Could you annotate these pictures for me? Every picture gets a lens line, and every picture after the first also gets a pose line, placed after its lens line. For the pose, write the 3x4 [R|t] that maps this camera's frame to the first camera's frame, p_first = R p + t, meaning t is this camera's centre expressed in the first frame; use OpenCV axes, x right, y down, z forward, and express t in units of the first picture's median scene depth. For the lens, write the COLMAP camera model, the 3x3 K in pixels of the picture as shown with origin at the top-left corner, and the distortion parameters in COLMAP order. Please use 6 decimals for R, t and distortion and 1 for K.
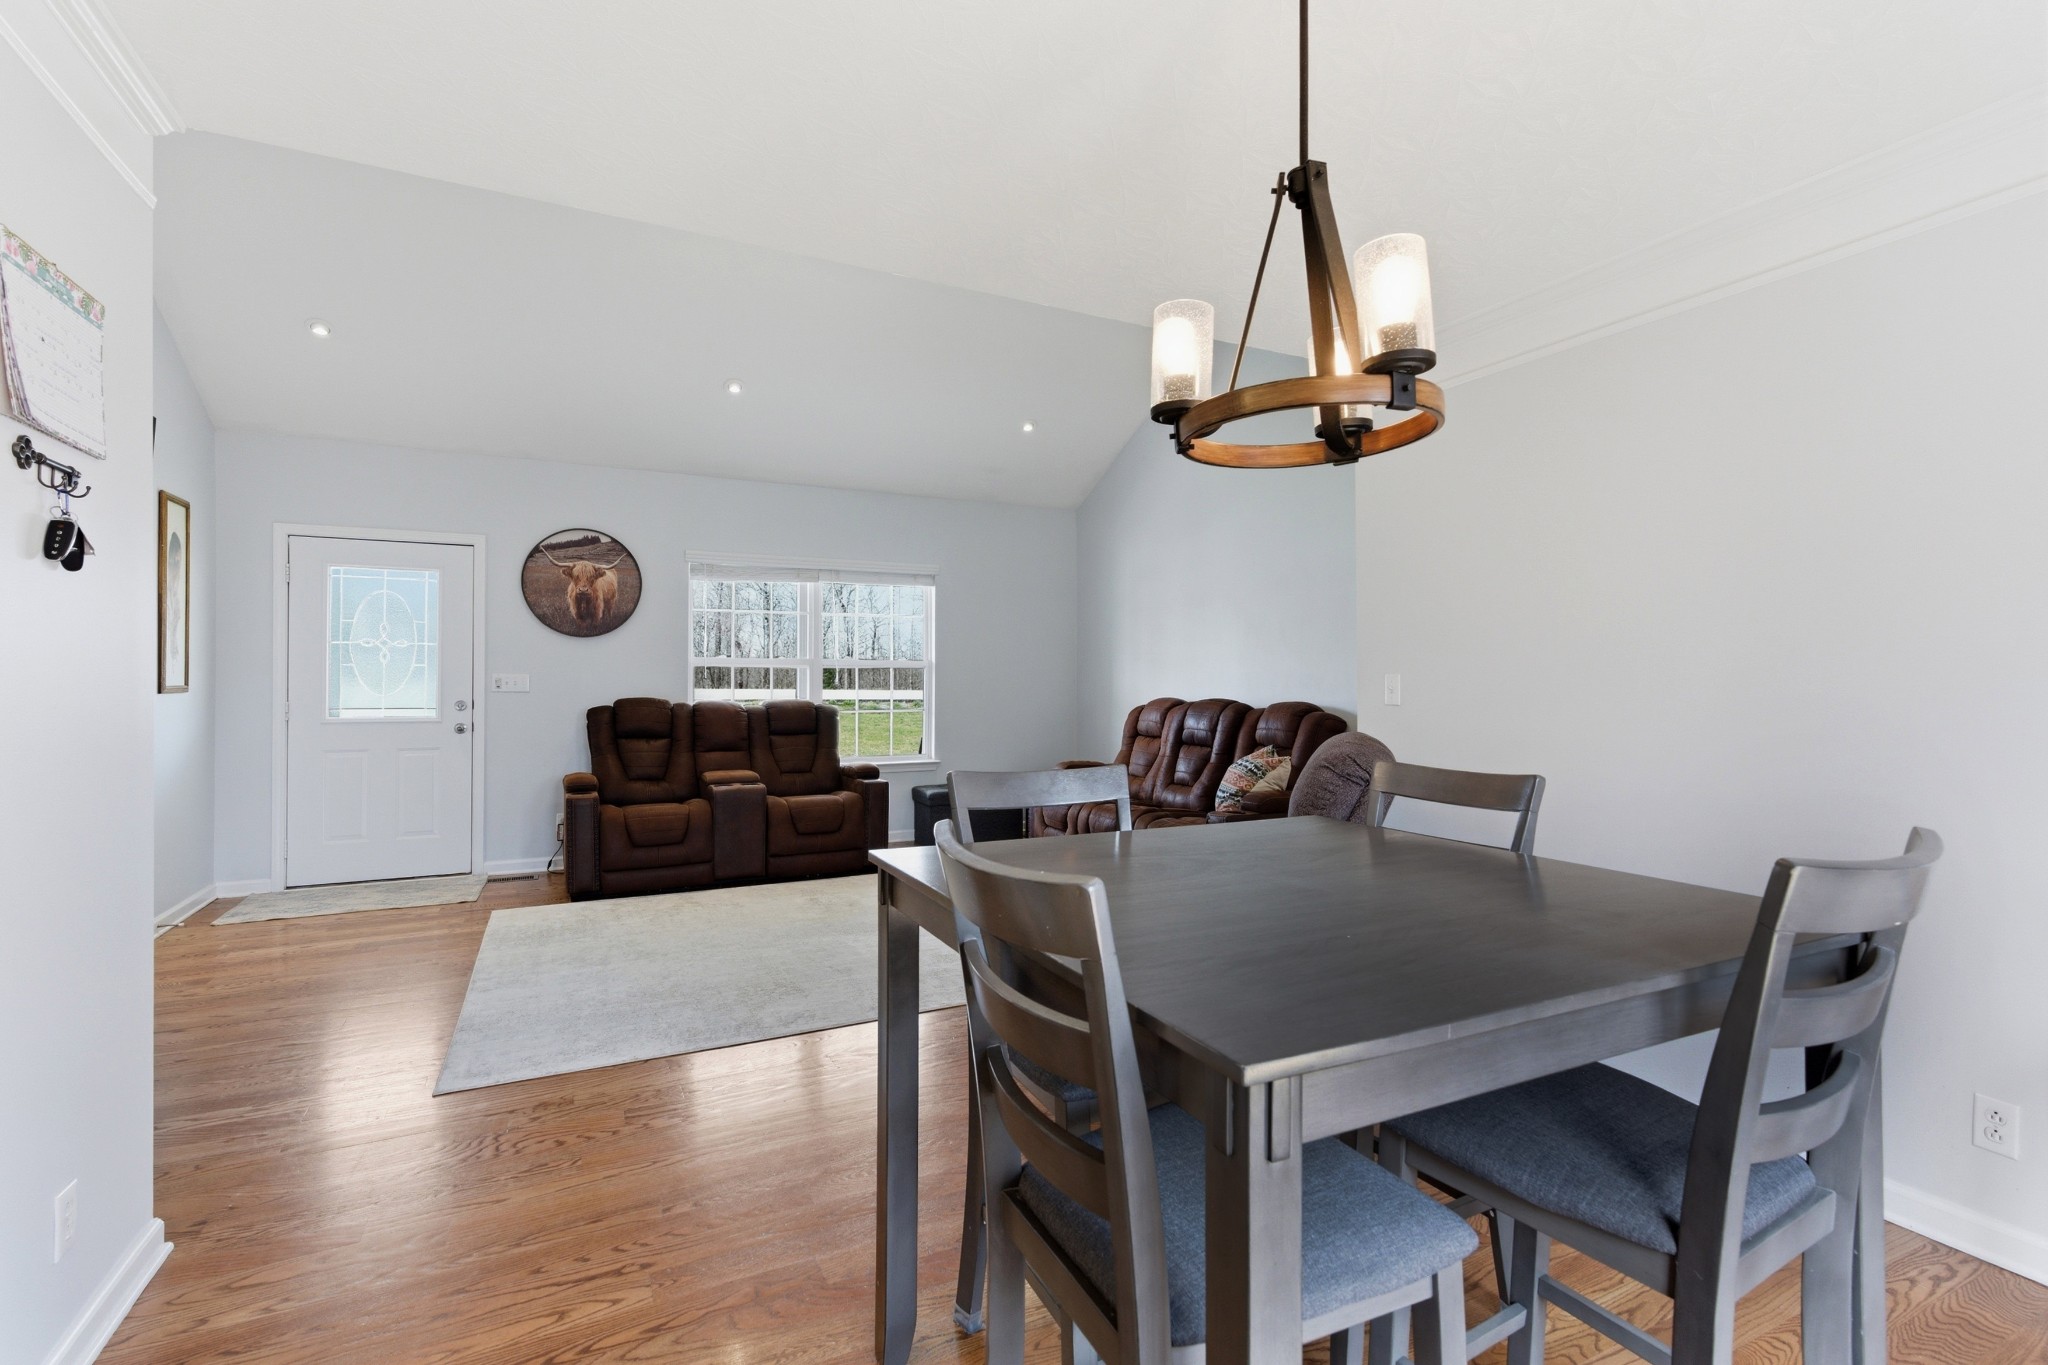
lens RADIAL K [[928.0, 0, 1028.9], [0, 928.0, 666.5], [0, 0, 1]] dist [0.003270, 0.000820]
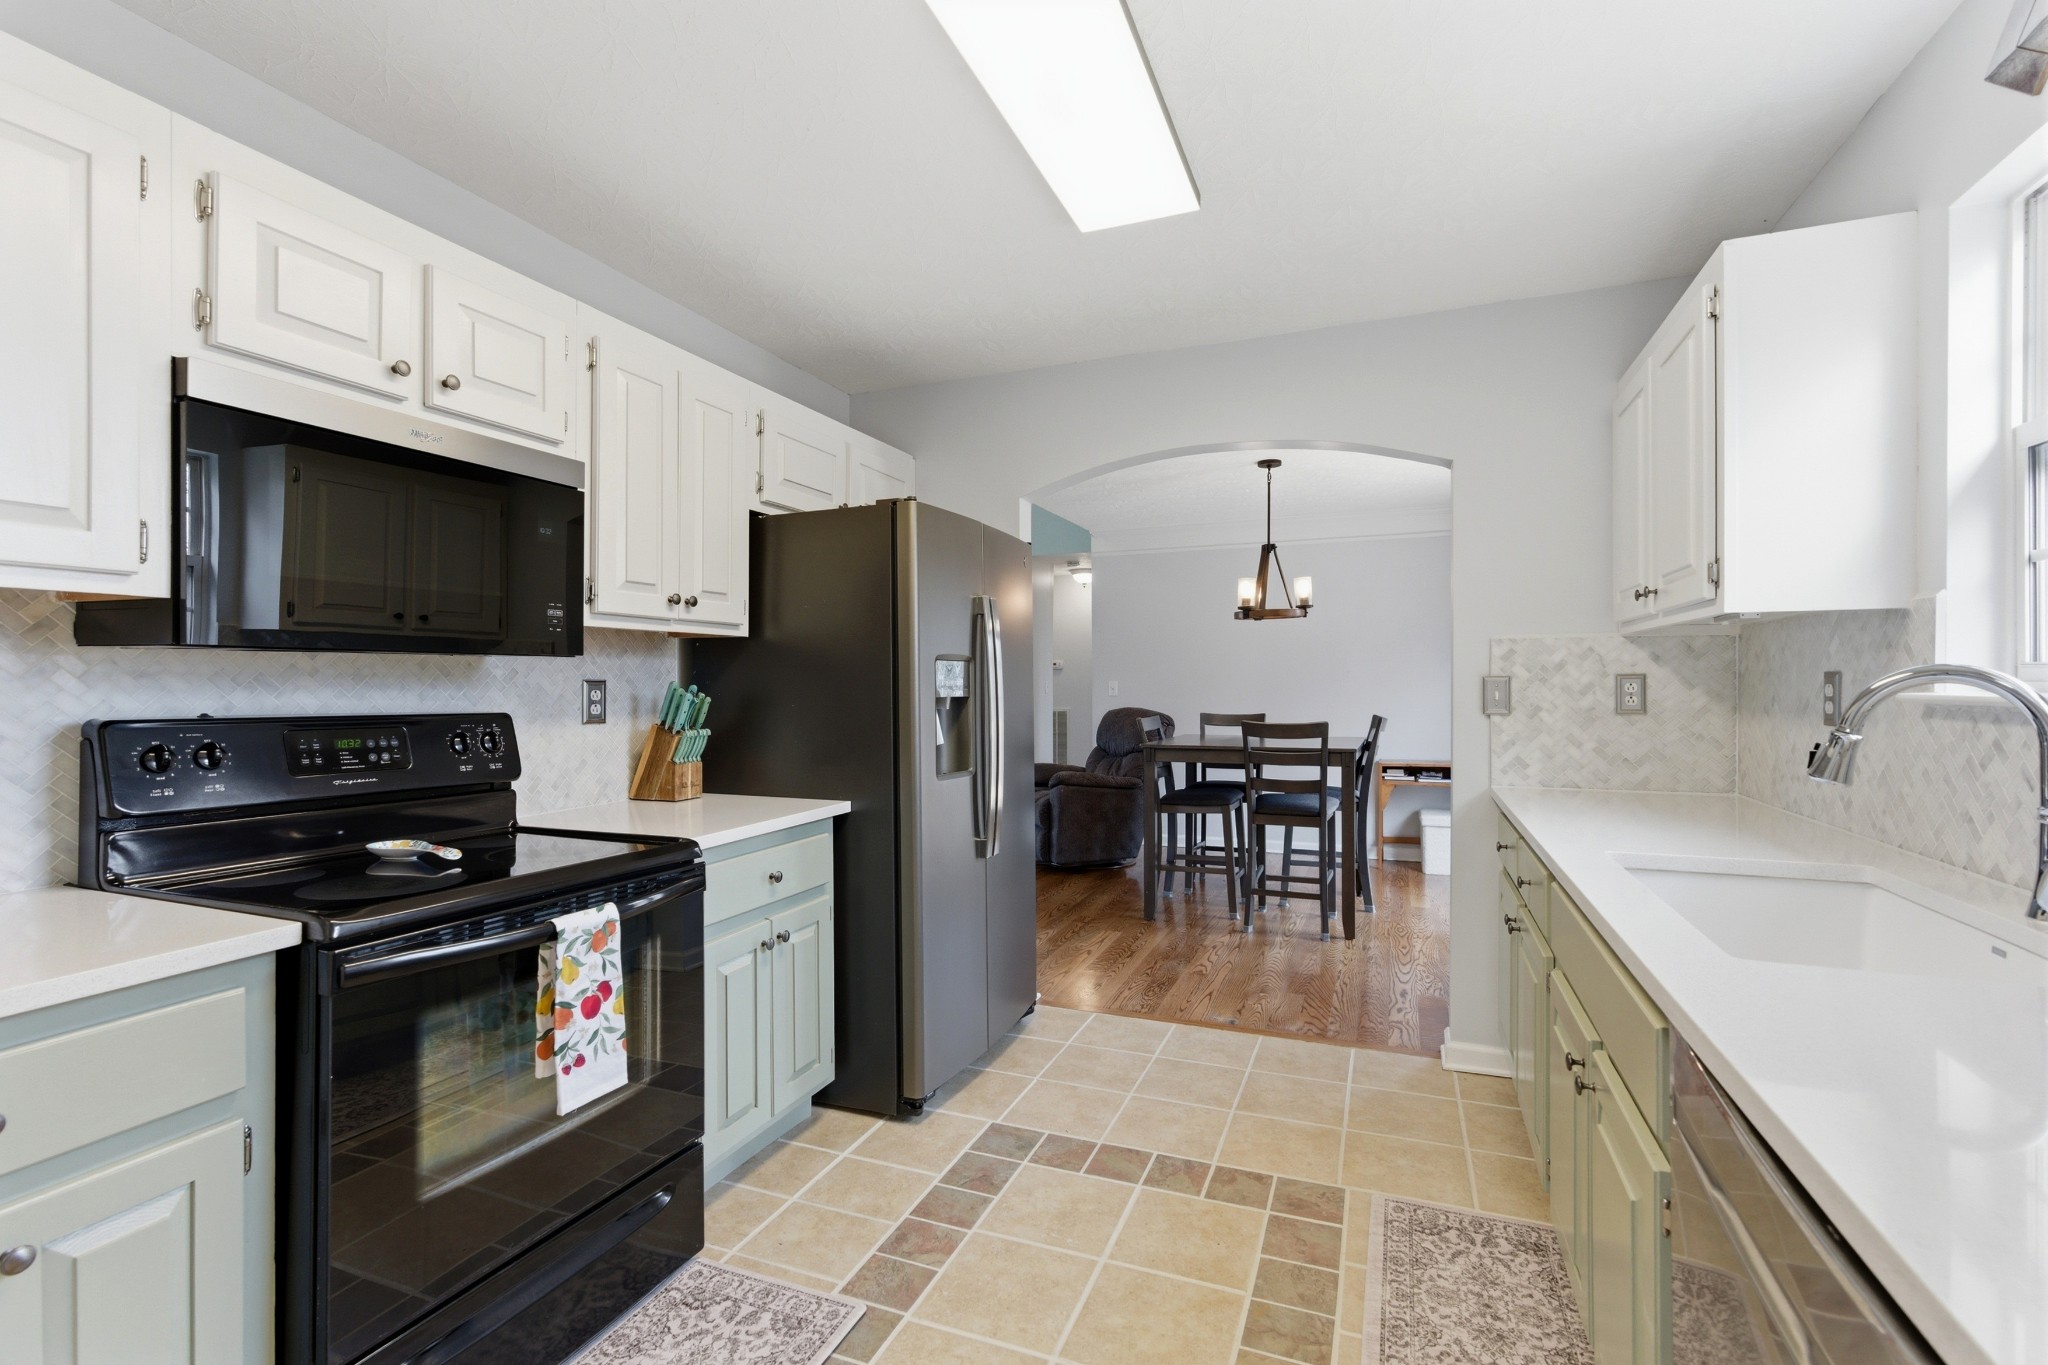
lens RADIAL K [[931.5, 0, 1033.7], [0, 931.5, 677.9], [0, 0, 1]] dist [0.000299, 0.001701]
pose [[0.740874, -0.000762, 0.671644, -0.681903], [-0.004688, 0.999969, 0.006305, -0.007465], [-0.671628, -0.007820, 0.740847, -0.262211]]
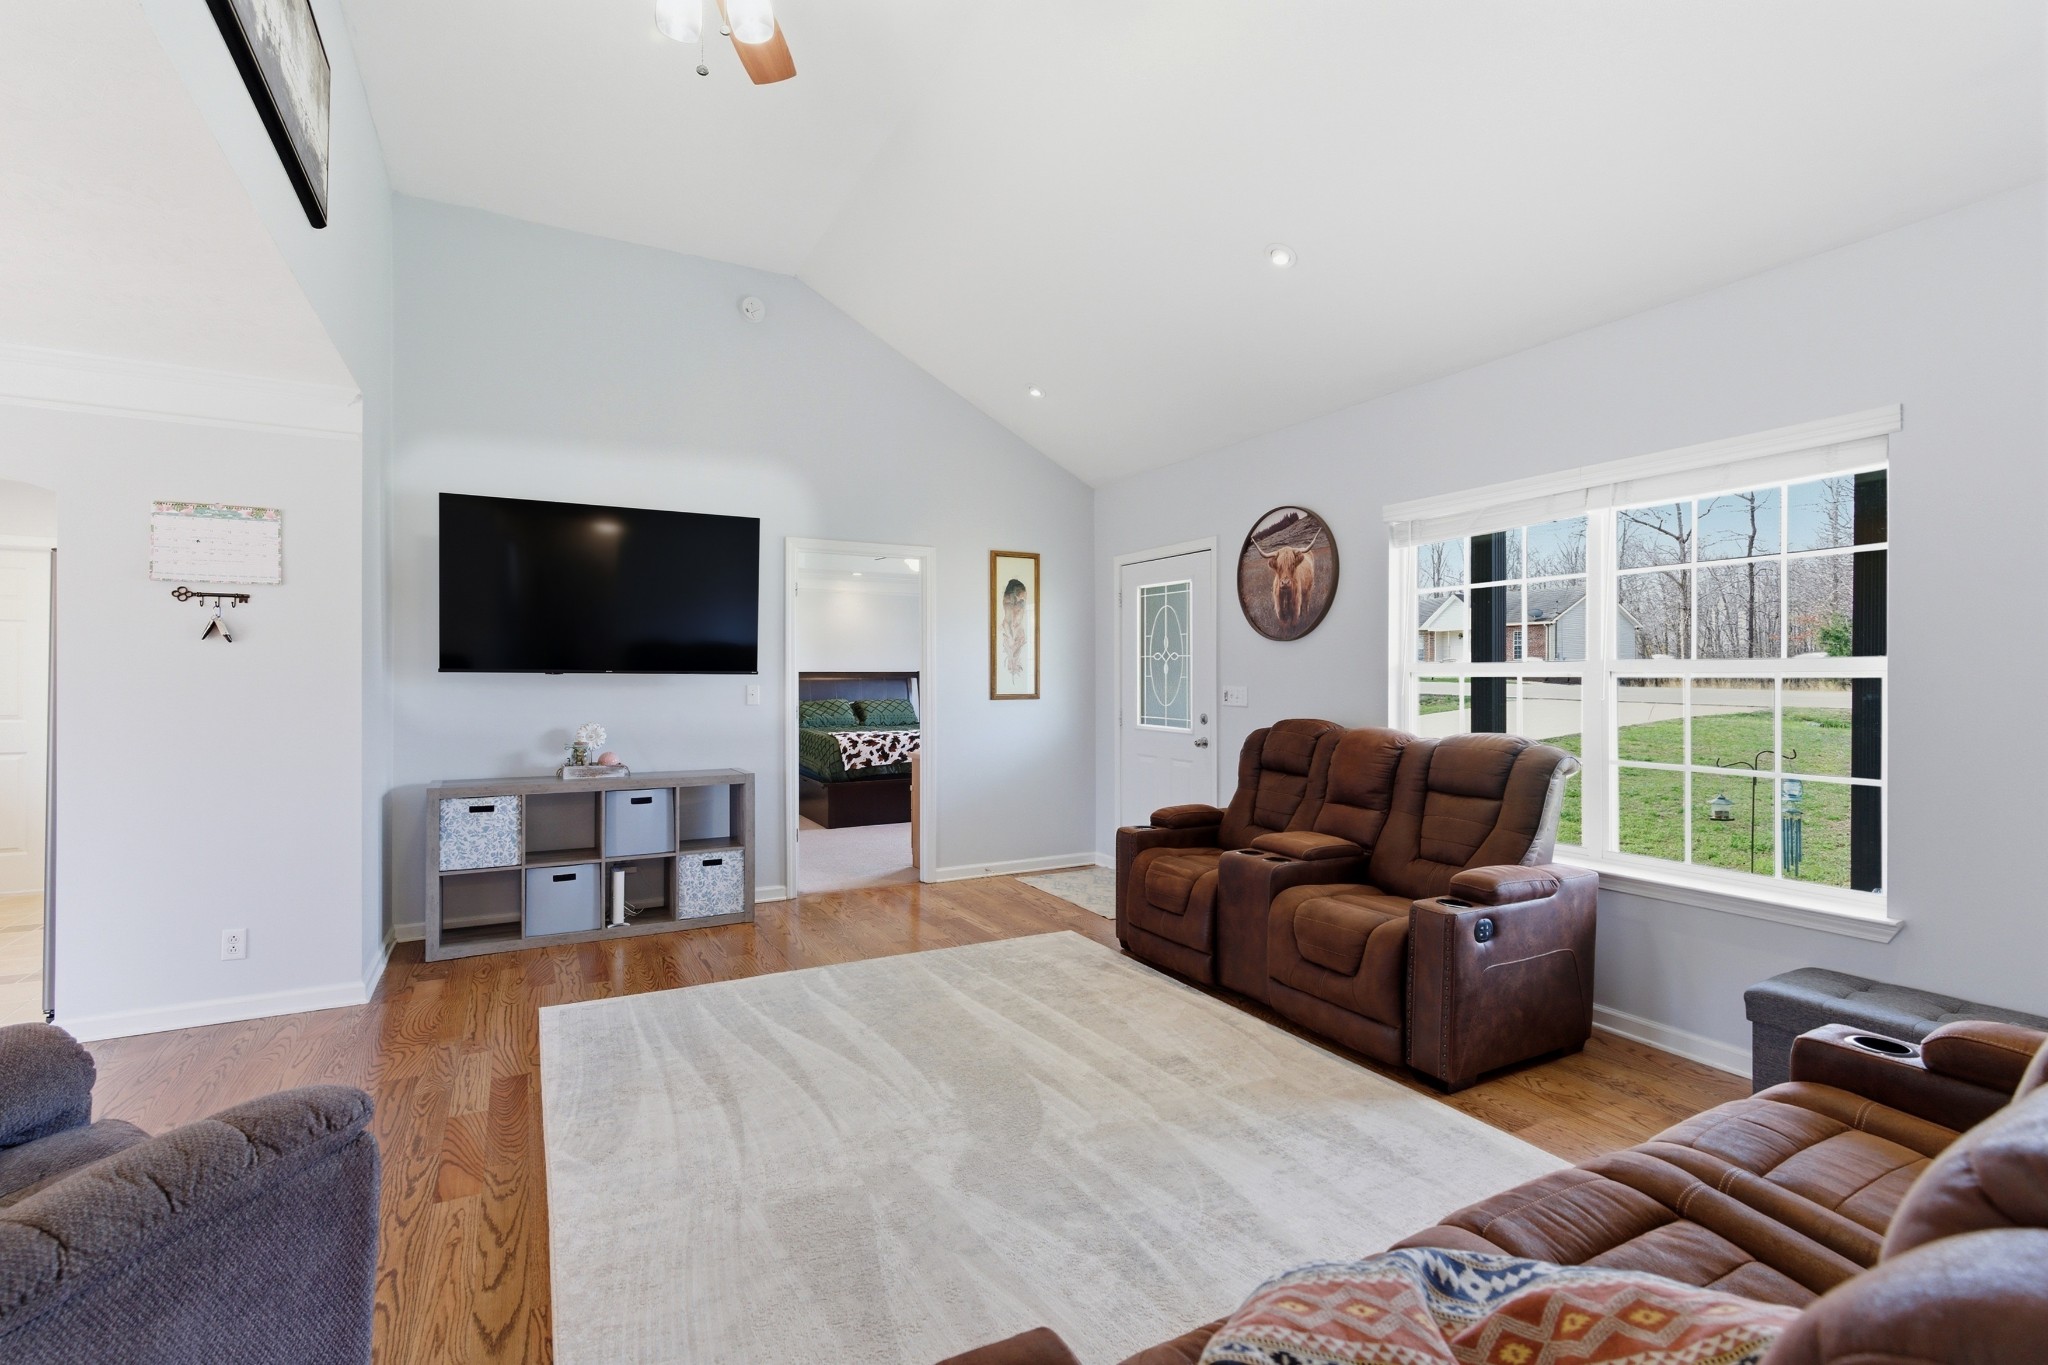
lens RADIAL K [[931.5, 0, 1033.7], [0, 931.5, 677.9], [0, 0, 1]] dist [0.000299, 0.001701]
pose [[0.036669, -0.000270, -0.999327, 0.337299], [0.008426, 0.999965, 0.000039, -0.001601], [0.999292, -0.008421, 0.036670, 0.788184]]
